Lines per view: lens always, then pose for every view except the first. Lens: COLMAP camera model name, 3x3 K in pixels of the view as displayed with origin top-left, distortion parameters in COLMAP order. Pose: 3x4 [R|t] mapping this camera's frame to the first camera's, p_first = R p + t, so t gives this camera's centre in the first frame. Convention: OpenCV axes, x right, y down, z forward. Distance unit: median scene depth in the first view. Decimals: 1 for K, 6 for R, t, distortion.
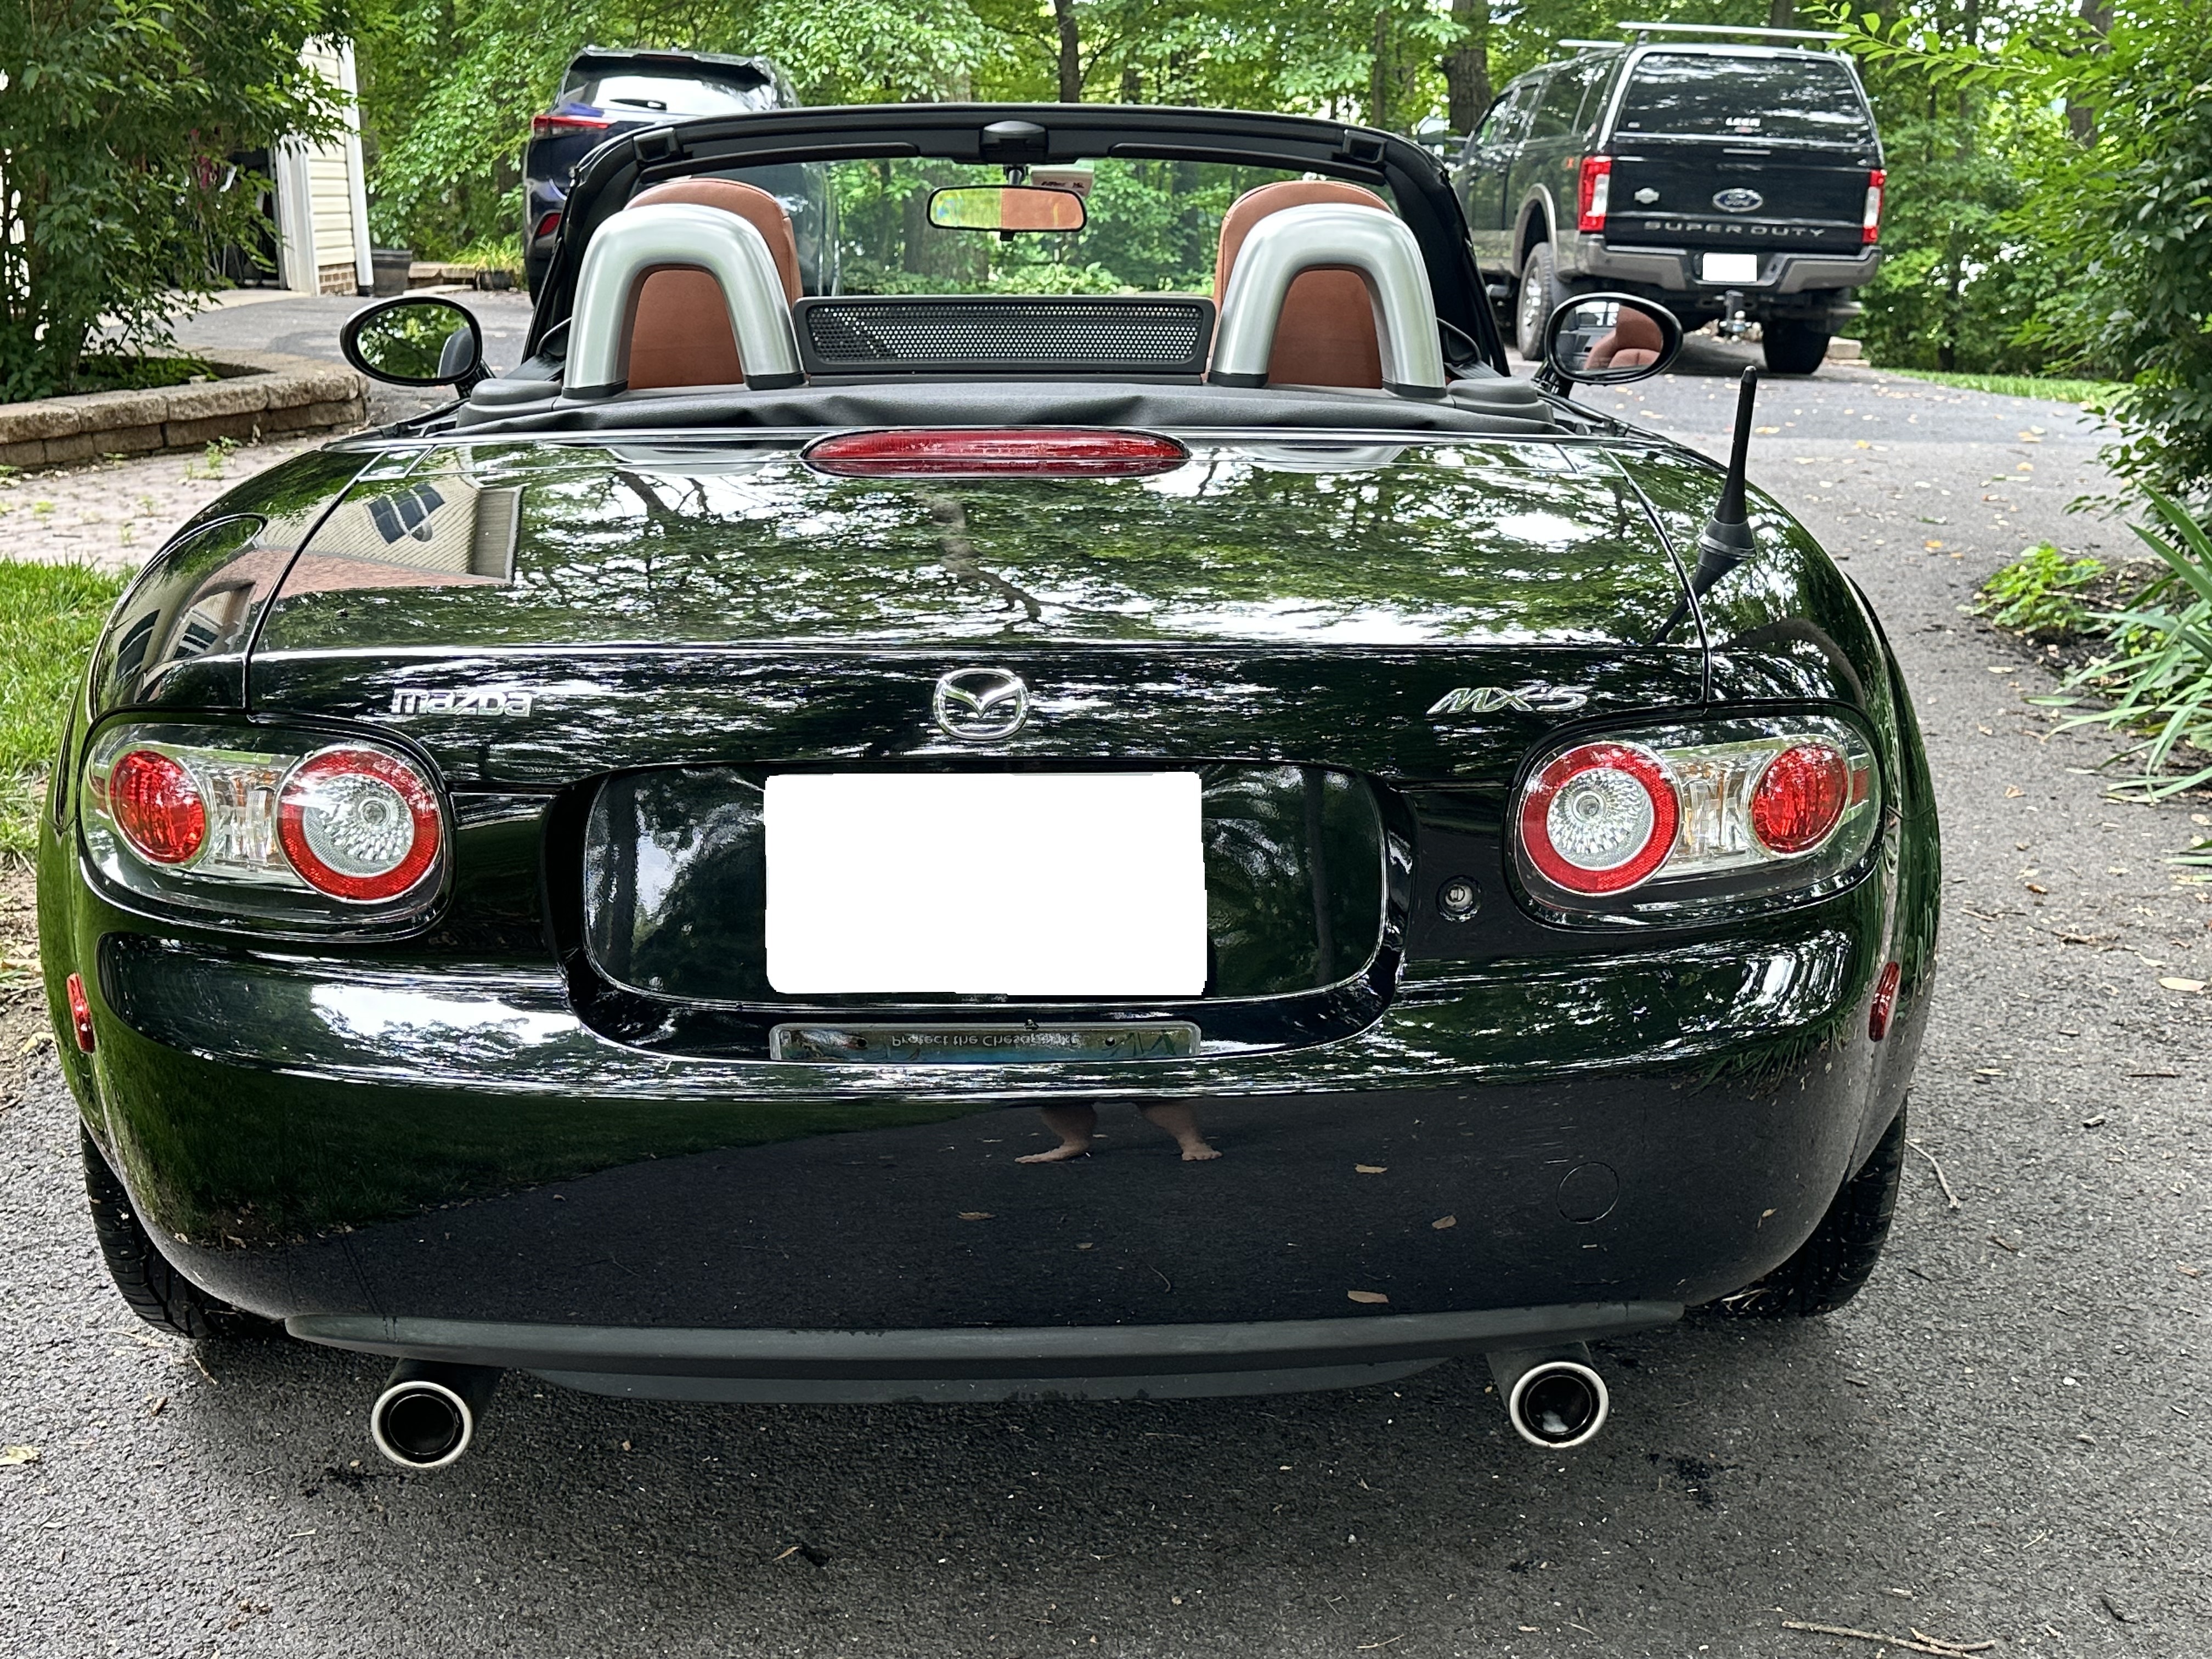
lens RADIAL K [[2403.6, 0, 1107.2], [0, 2403.6, 811.1], [0, 0, 1]] dist [0.085177, 0.000000]
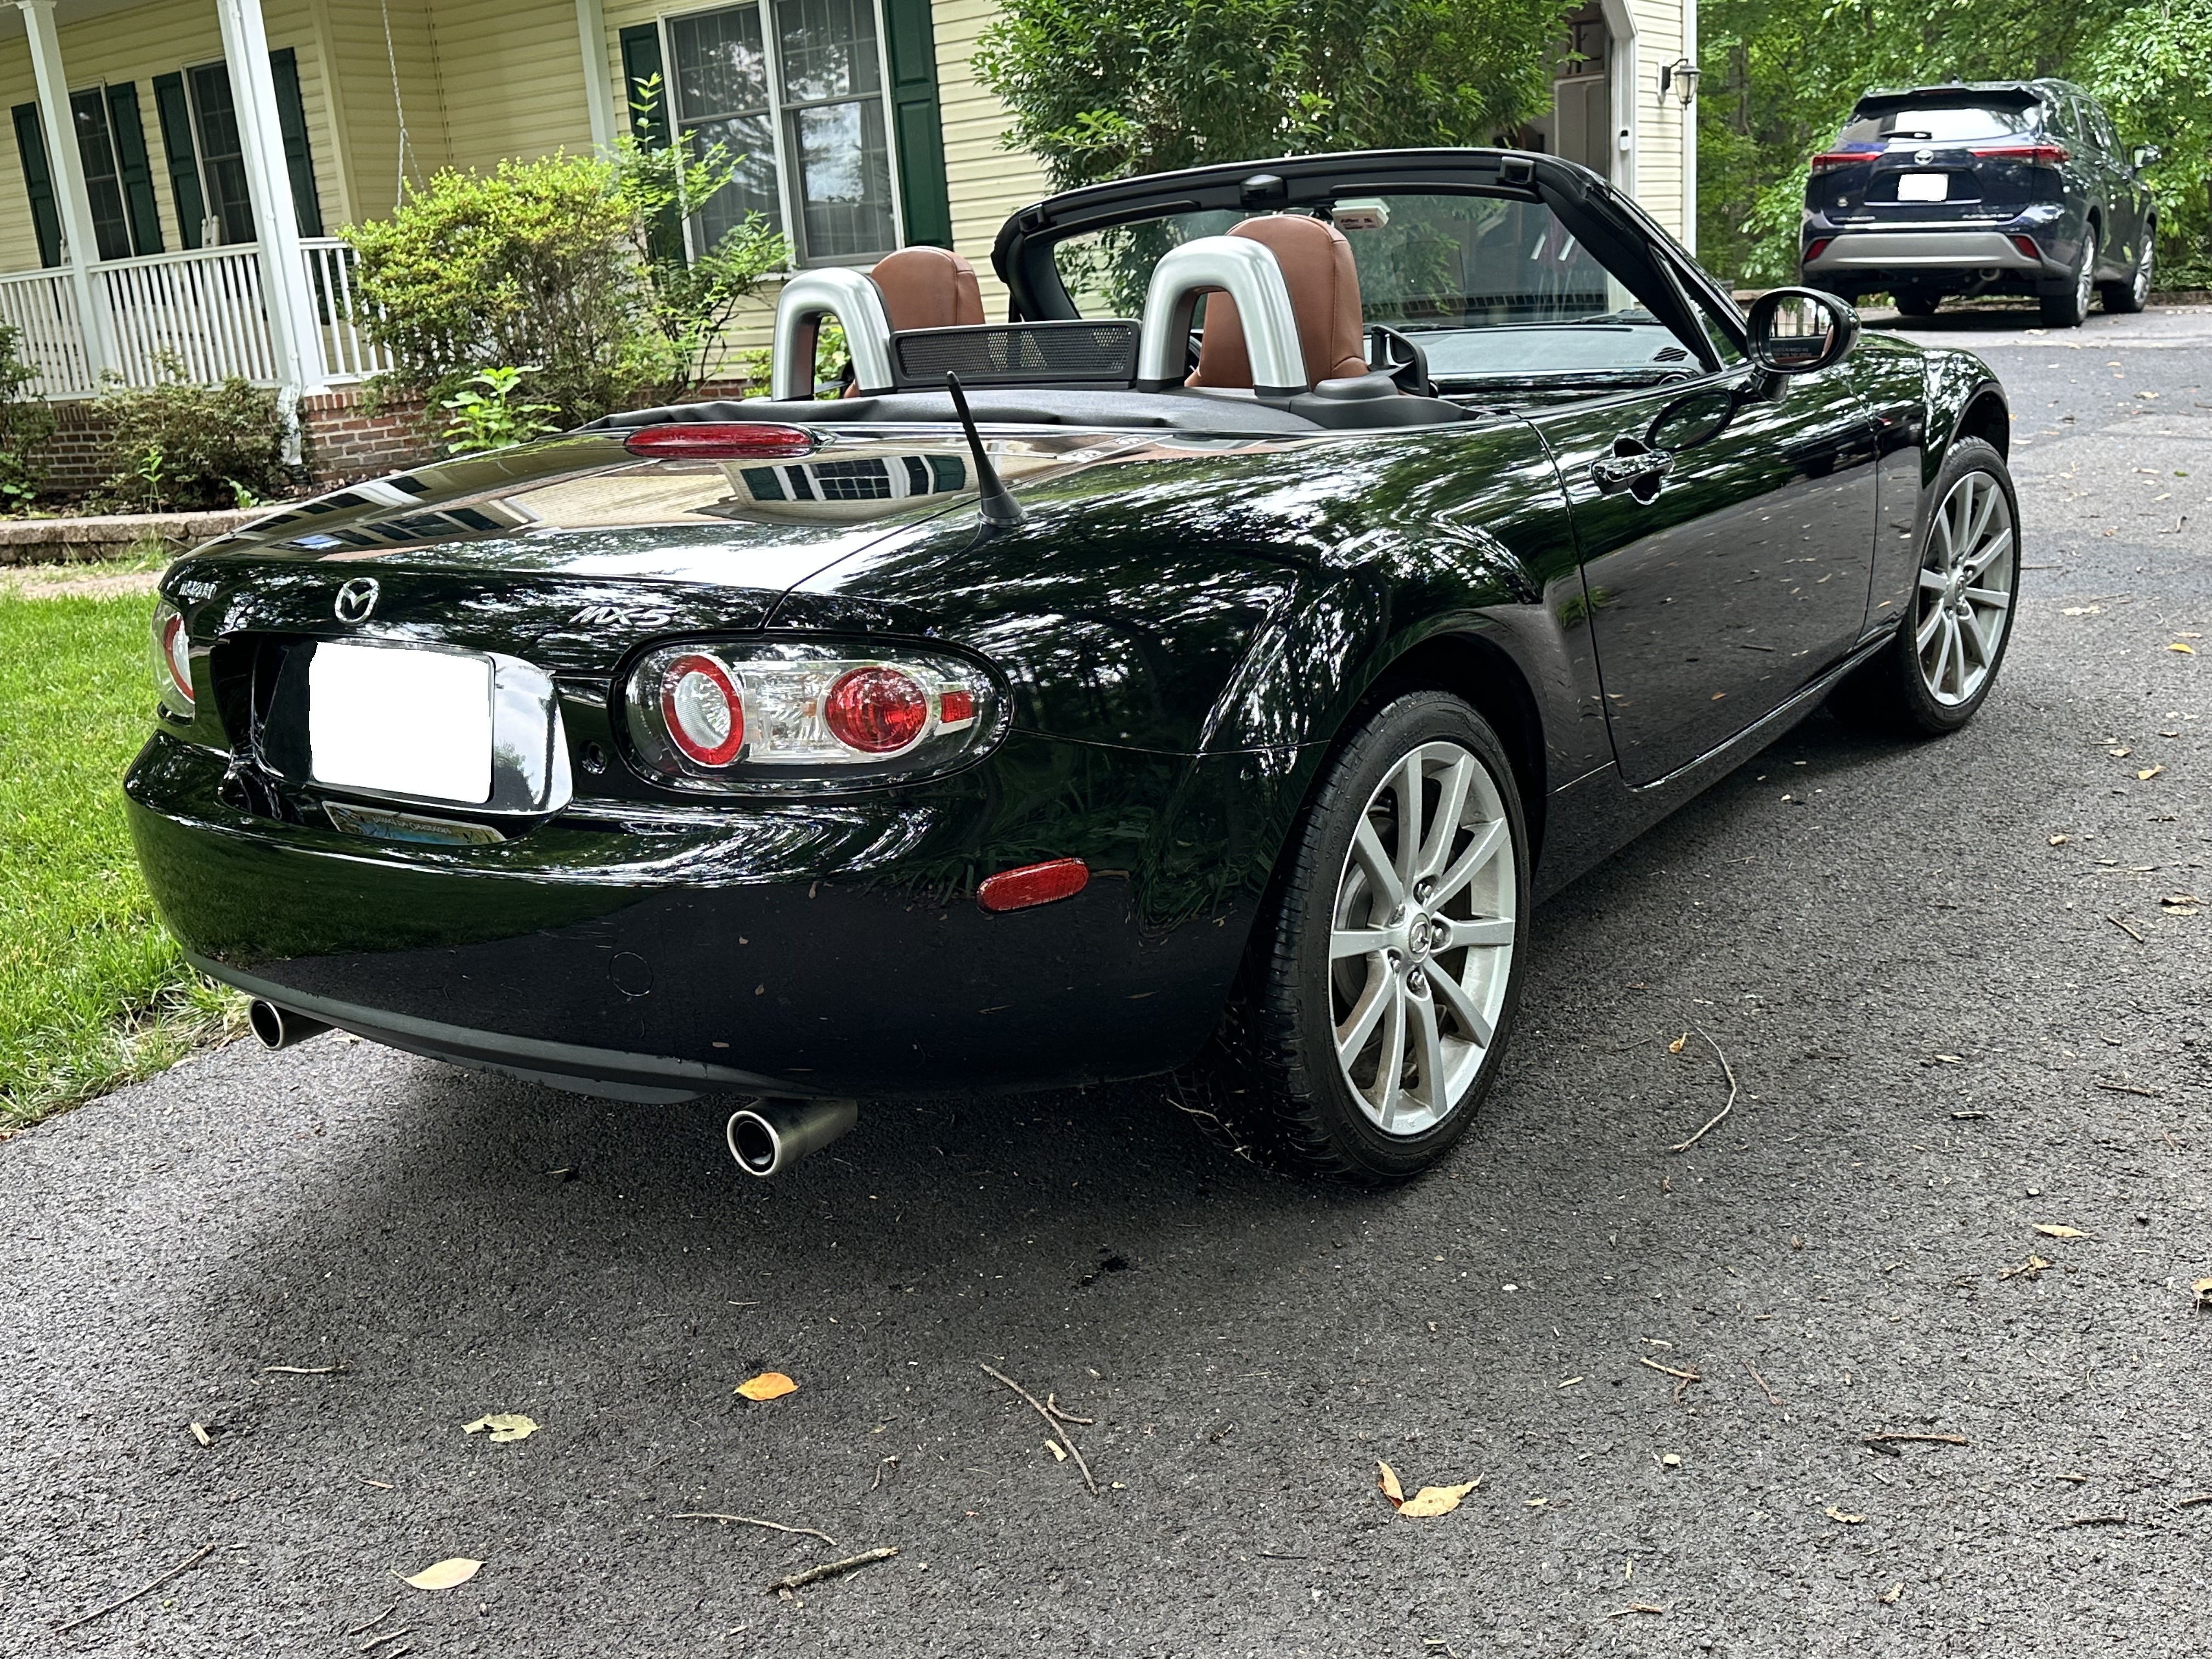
lens RADIAL K [[2081.2, 0, 1111.6], [0, 2081.2, 841.9], [0, 0, 1]] dist [-0.024833, 0.000000]
pose [[0.787818, 0.104307, -0.607011, 0.129156], [-0.080774, 0.994541, 0.066065, -0.002209], [0.610589, -0.003017, 0.791942, 0.024836]]
